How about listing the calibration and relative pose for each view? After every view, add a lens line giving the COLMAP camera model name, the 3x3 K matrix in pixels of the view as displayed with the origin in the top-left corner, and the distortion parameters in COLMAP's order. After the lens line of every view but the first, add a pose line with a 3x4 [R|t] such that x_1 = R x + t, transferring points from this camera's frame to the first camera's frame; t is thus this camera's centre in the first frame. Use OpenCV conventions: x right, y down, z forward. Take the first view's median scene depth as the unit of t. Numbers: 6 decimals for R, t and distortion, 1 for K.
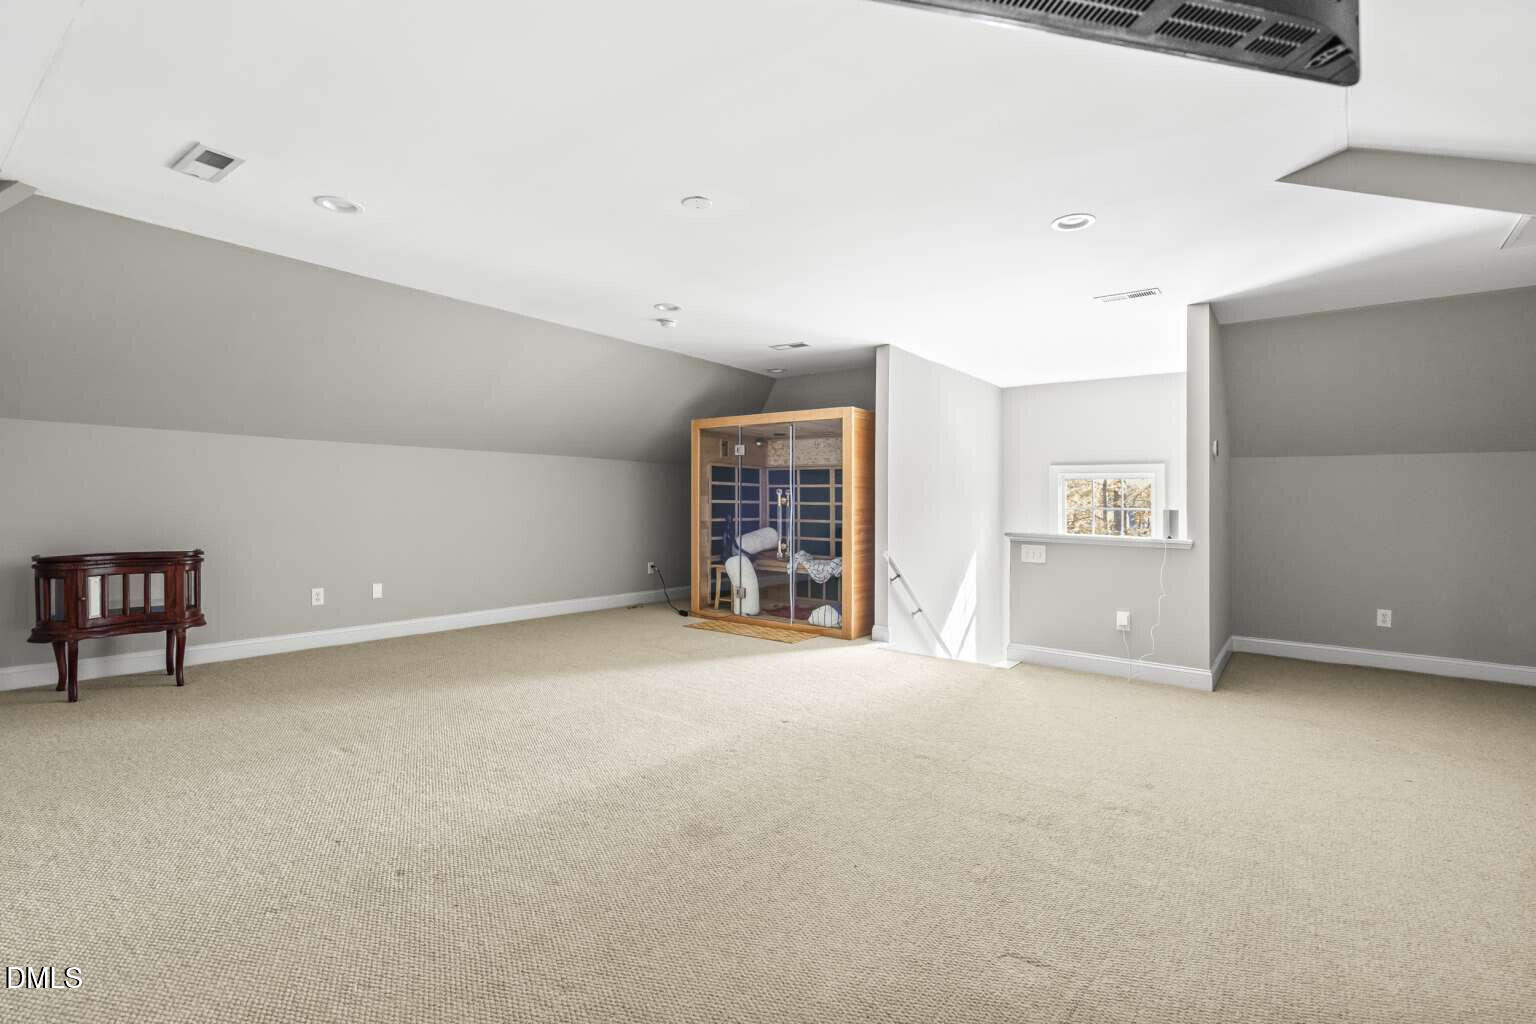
lens RADIAL K [[698.9, 0, 772.7], [0, 698.9, 507.8], [0, 0, 1]] dist [-0.000325, 0.000488]
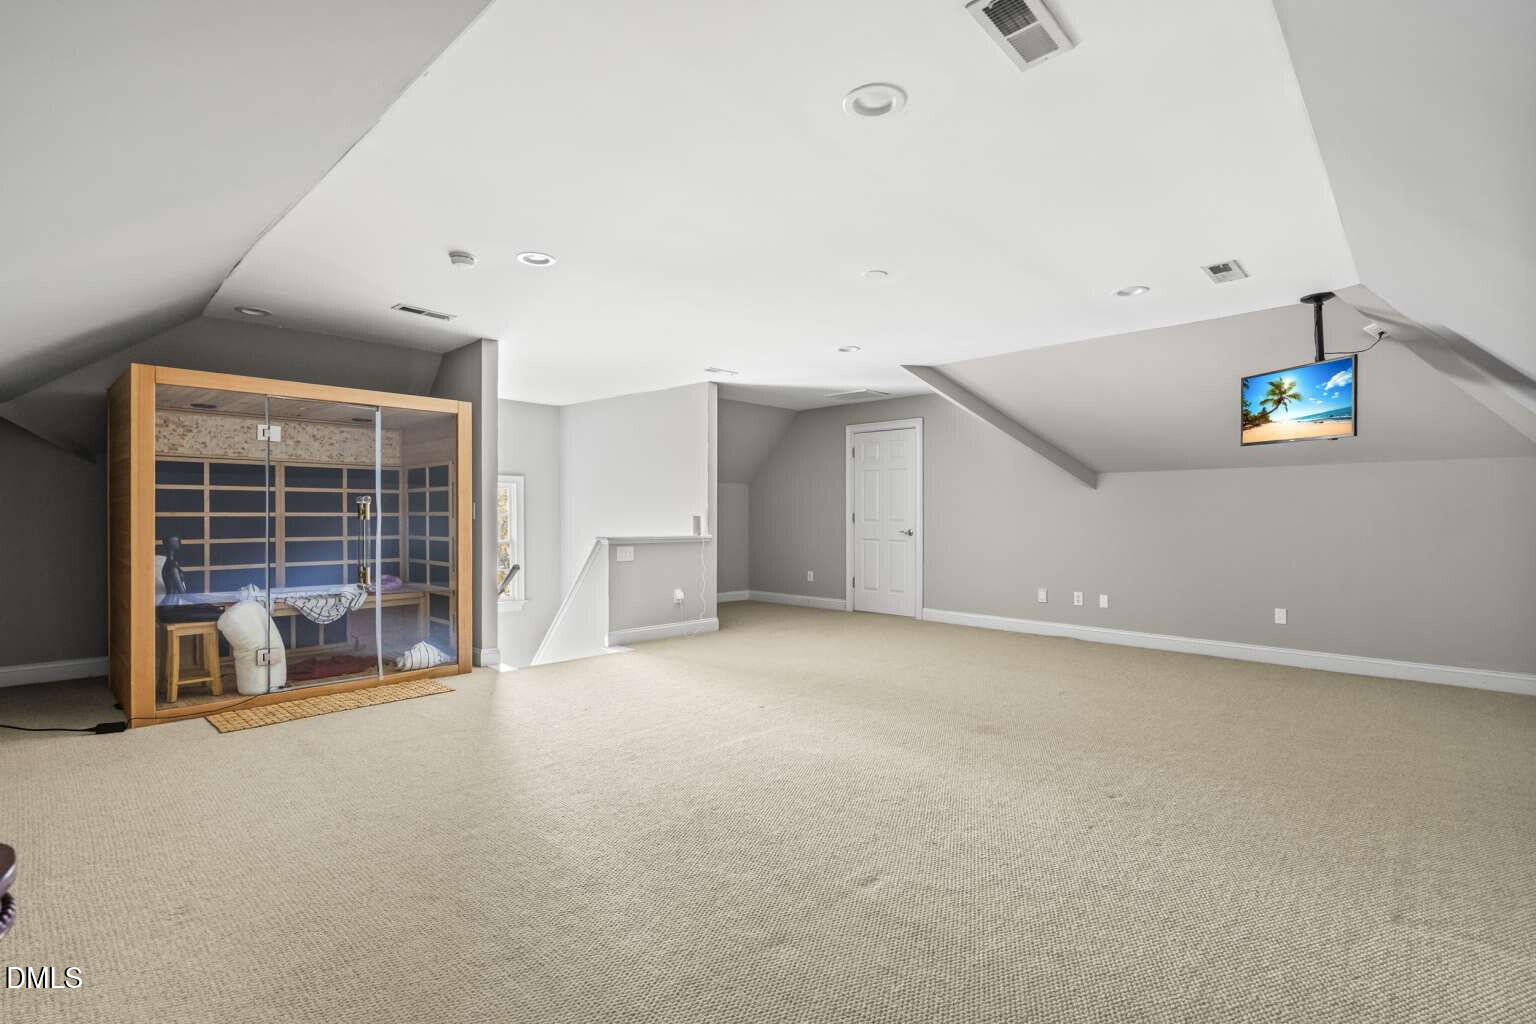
lens RADIAL K [[698.9, 0, 772.7], [0, 698.9, 507.8], [0, 0, 1]] dist [-0.000325, 0.000488]
pose [[0.121451, -0.006703, 0.992575, -0.657872], [0.006184, 0.999963, 0.005996, -0.016131], [-0.992578, 0.005410, 0.121488, 0.494780]]
